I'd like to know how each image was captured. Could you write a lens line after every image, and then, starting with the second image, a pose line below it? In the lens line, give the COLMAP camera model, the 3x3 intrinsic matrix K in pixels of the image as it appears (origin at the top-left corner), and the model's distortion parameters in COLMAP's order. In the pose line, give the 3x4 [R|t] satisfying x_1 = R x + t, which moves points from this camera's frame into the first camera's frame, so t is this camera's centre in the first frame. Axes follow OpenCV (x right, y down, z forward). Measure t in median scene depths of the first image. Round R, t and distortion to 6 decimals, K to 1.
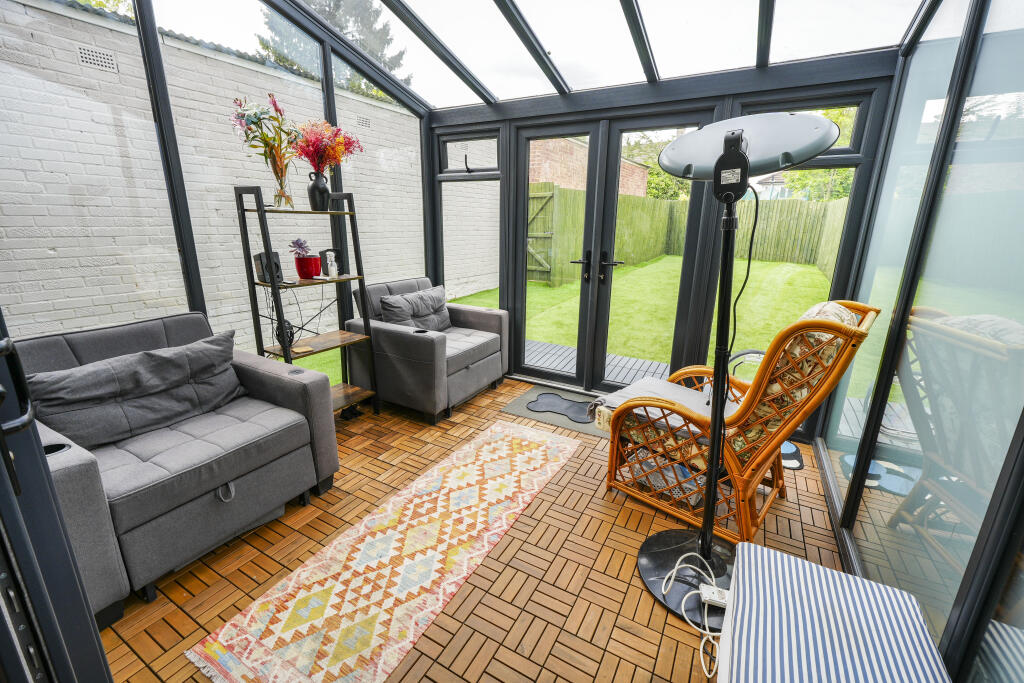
lens RADIAL K [[425.3, 0, 513.3], [0, 425.3, 336.9], [0, 0, 1]] dist [0.000748, 0.000051]
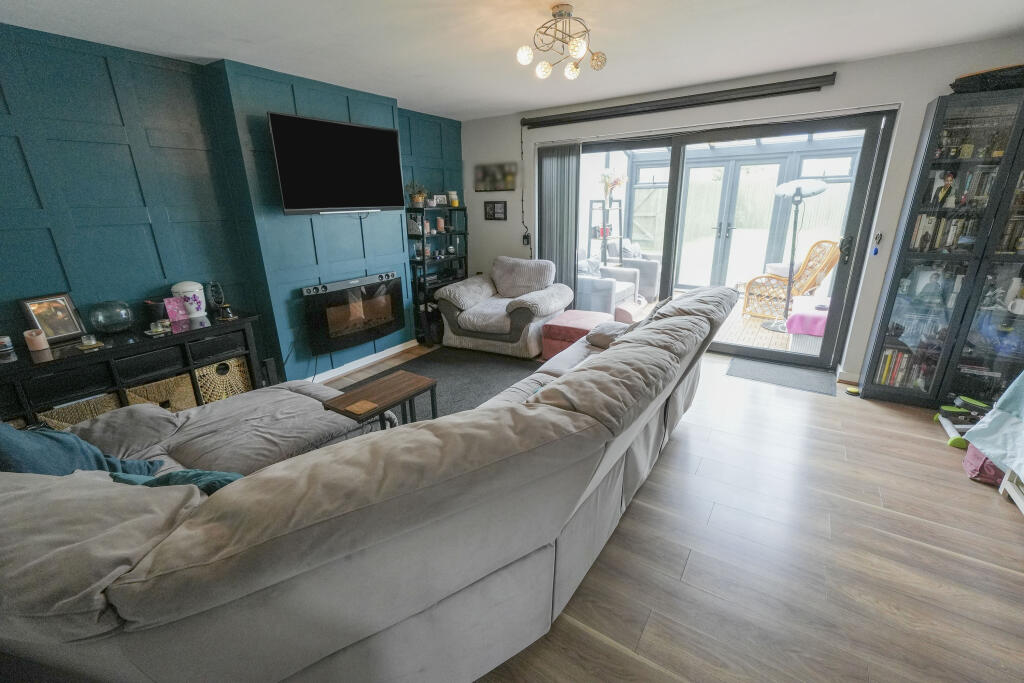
lens RADIAL K [[425.3, 0, 513.3], [0, 425.3, 336.9], [0, 0, 1]] dist [0.000748, 0.000051]
pose [[0.995118, -0.001929, -0.098673, -0.962827], [0.006336, 0.998995, 0.044369, 0.391512], [0.098489, -0.044778, 0.994130, -1.807193]]
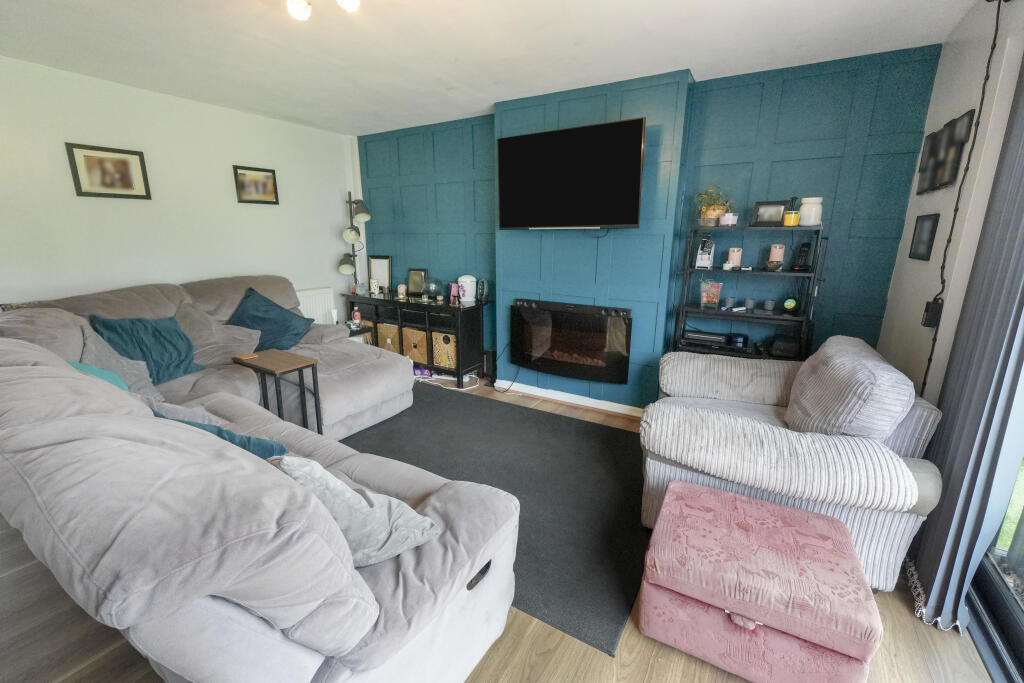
lens RADIAL K [[425.3, 0, 513.3], [0, 425.3, 336.9], [0, 0, 1]] dist [0.000748, 0.000051]
pose [[-0.045792, 0.217267, -0.975038, 1.042093], [-0.269558, 0.937167, 0.221487, -0.548782], [0.961895, 0.272971, 0.015651, 2.330483]]
